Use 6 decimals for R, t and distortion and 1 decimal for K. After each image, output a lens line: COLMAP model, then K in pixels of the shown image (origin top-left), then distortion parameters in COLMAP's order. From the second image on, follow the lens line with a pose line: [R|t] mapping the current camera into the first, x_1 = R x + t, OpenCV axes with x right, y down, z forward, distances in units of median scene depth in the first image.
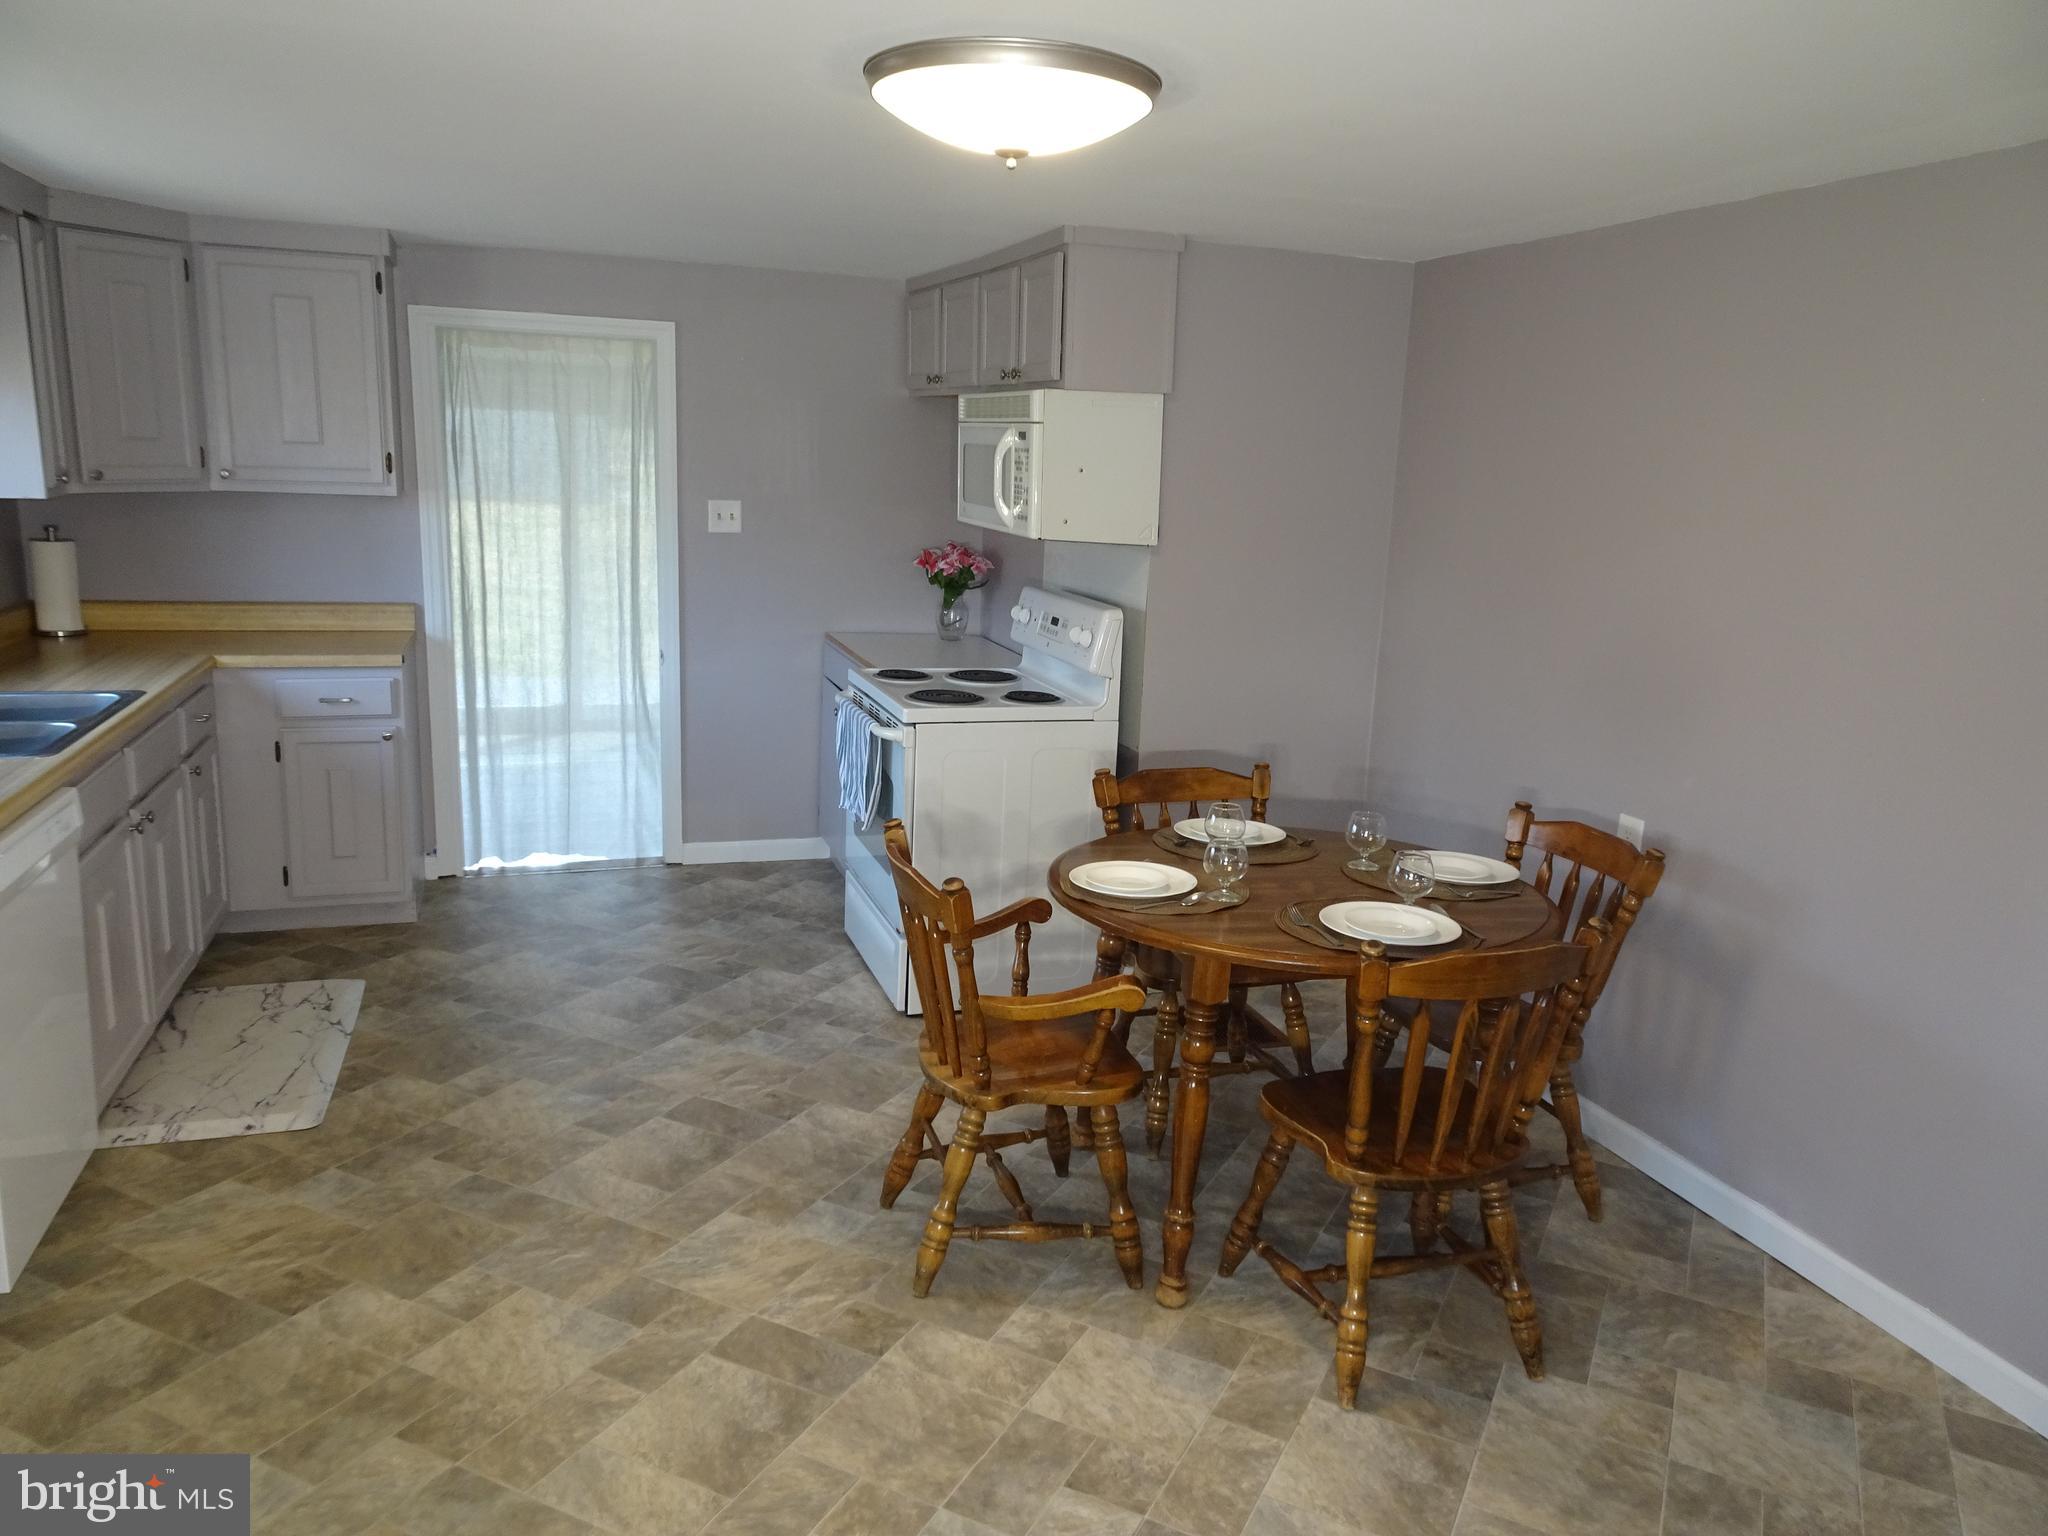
lens RADIAL K [[1464.1, 0, 1041.7], [0, 1464.1, 760.0], [0, 0, 1]] dist [0.003352, 0.008680]
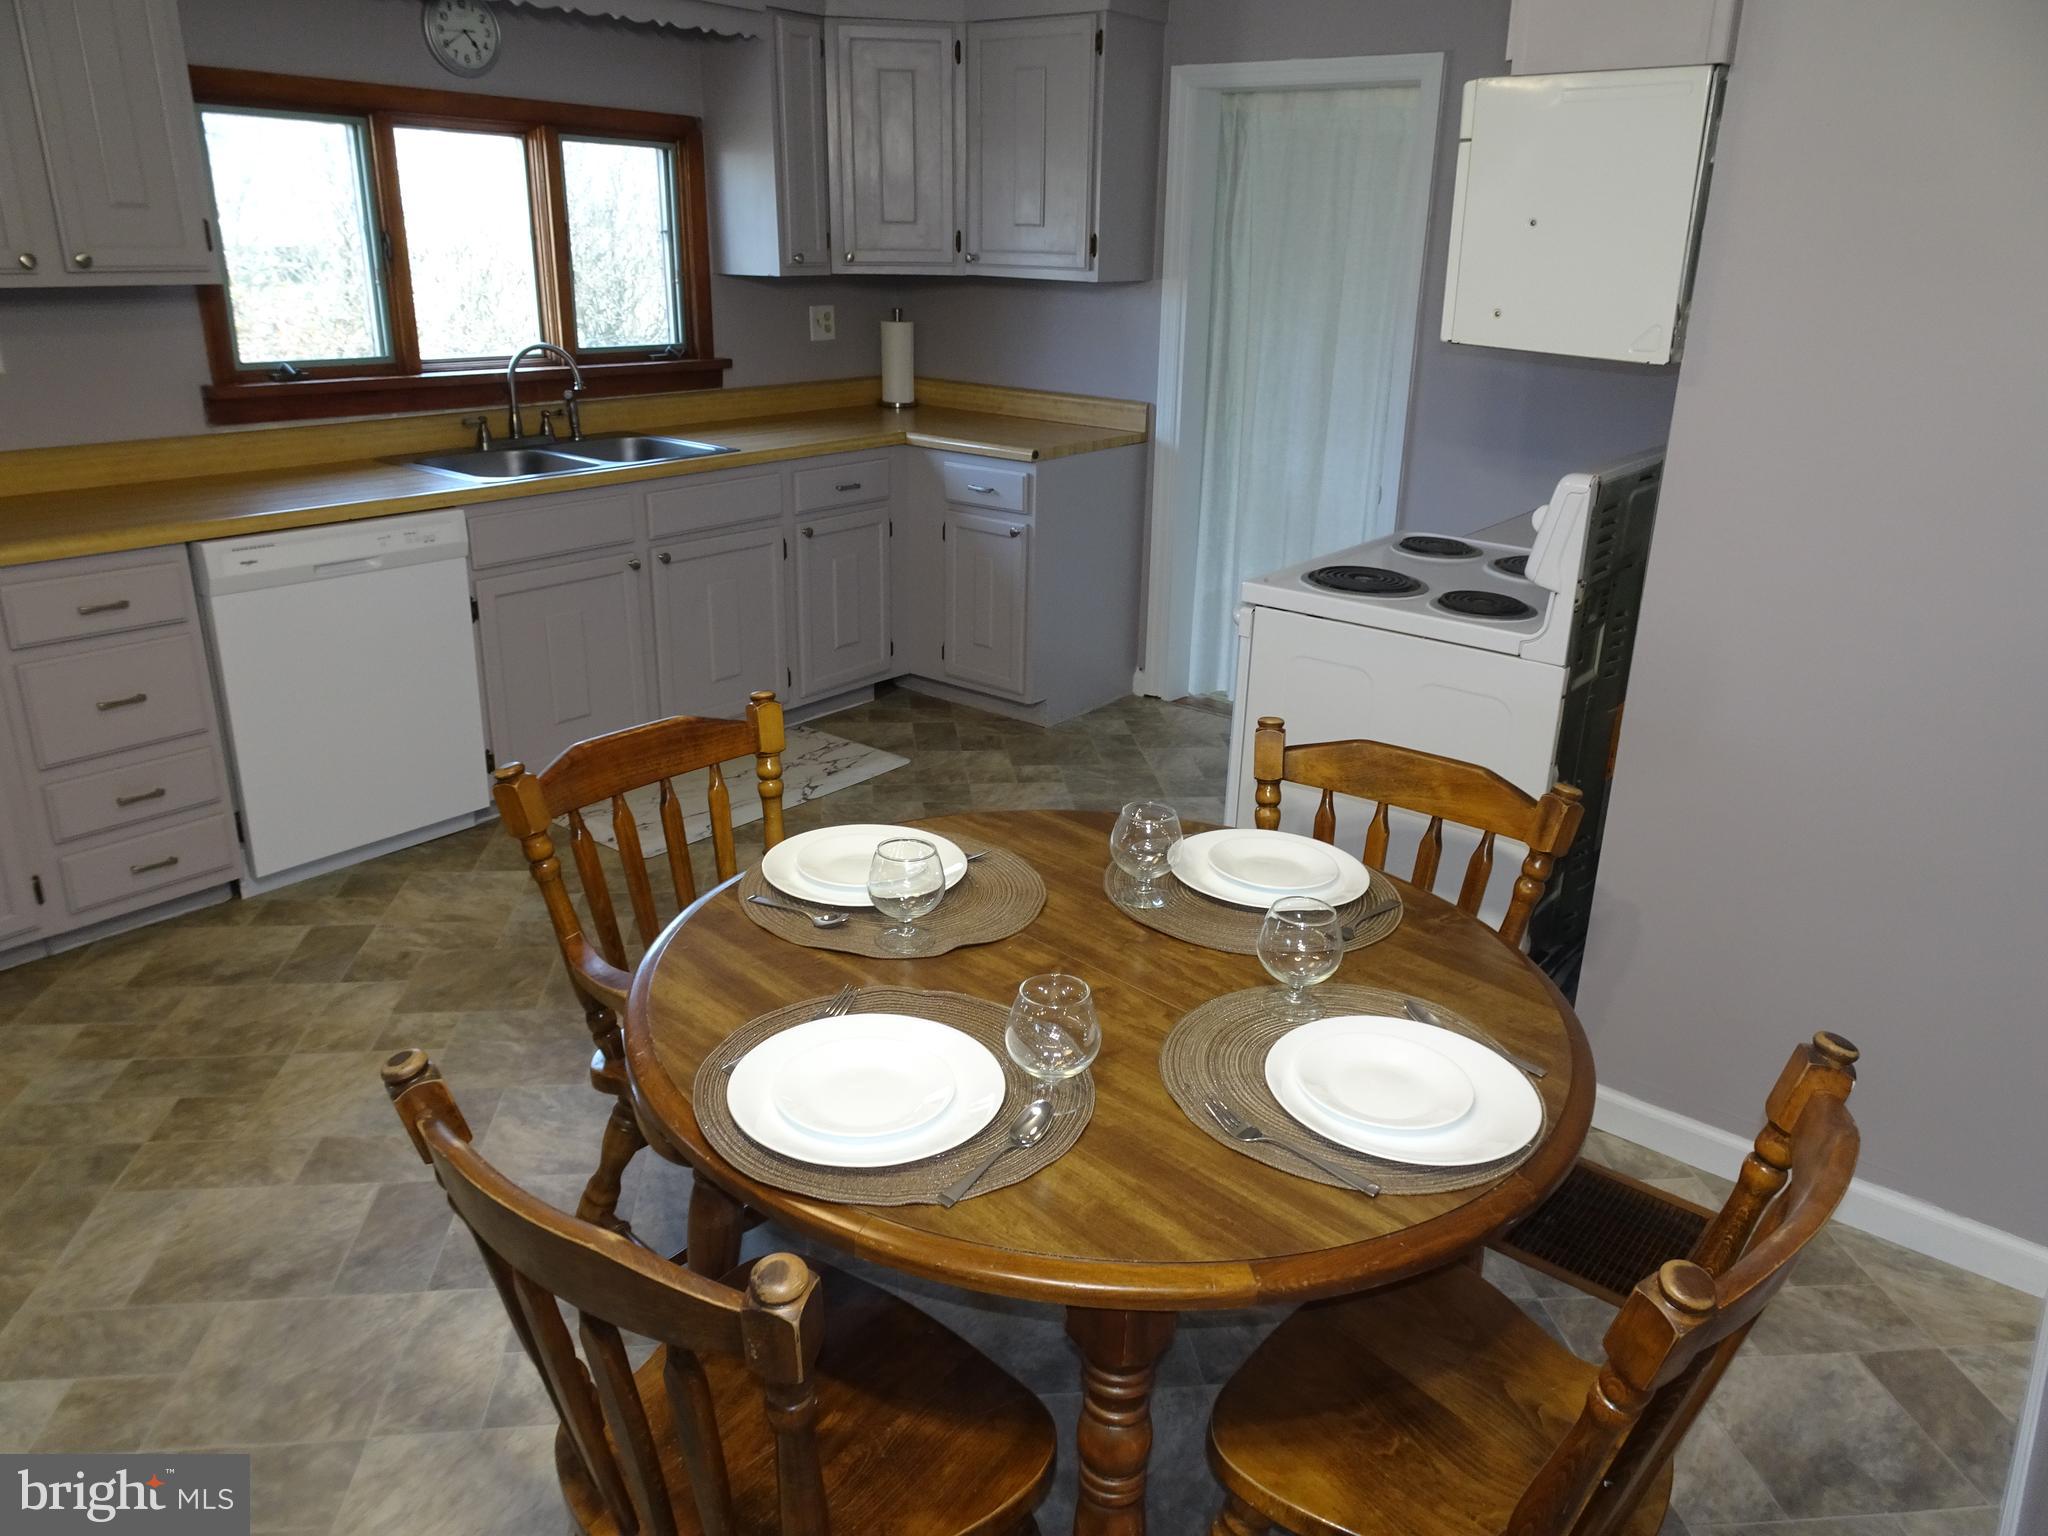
lens RADIAL K [[1464.1, 0, 1037.8], [0, 1464.1, 778.3], [0, 0, 1]] dist [0.003352, 0.008680]
pose [[0.556473, 0.269580, -0.785916, 0.689922], [-0.173222, 0.962757, 0.207588, -0.116598], [0.812608, 0.020621, 0.582446, 0.806084]]
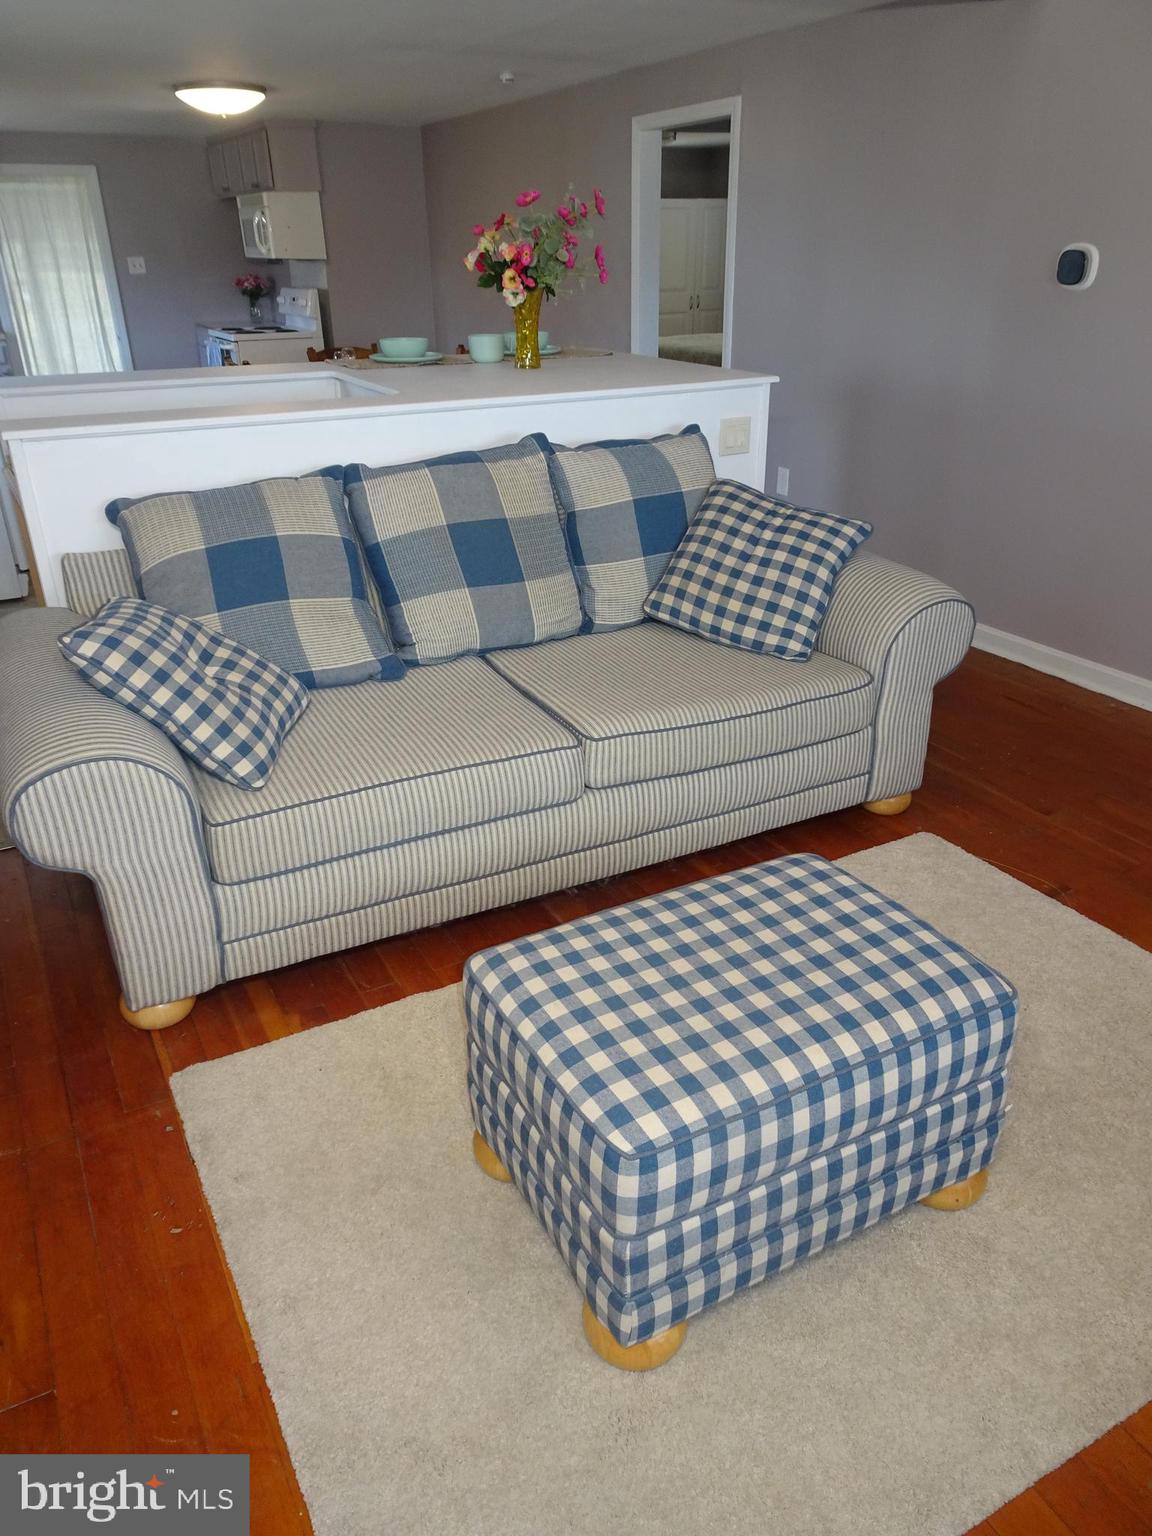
lens RADIAL K [[1098.0, 0, 577.4], [0, 1098.0, 774.1], [0, 0, 1]] dist [0.003352, 0.008680]
pose [[0.983576, -0.124198, 0.130972, 0.237756], [0.088986, 0.964974, 0.246795, 0.446103], [-0.157036, -0.231087, 0.960176, -1.720132]]
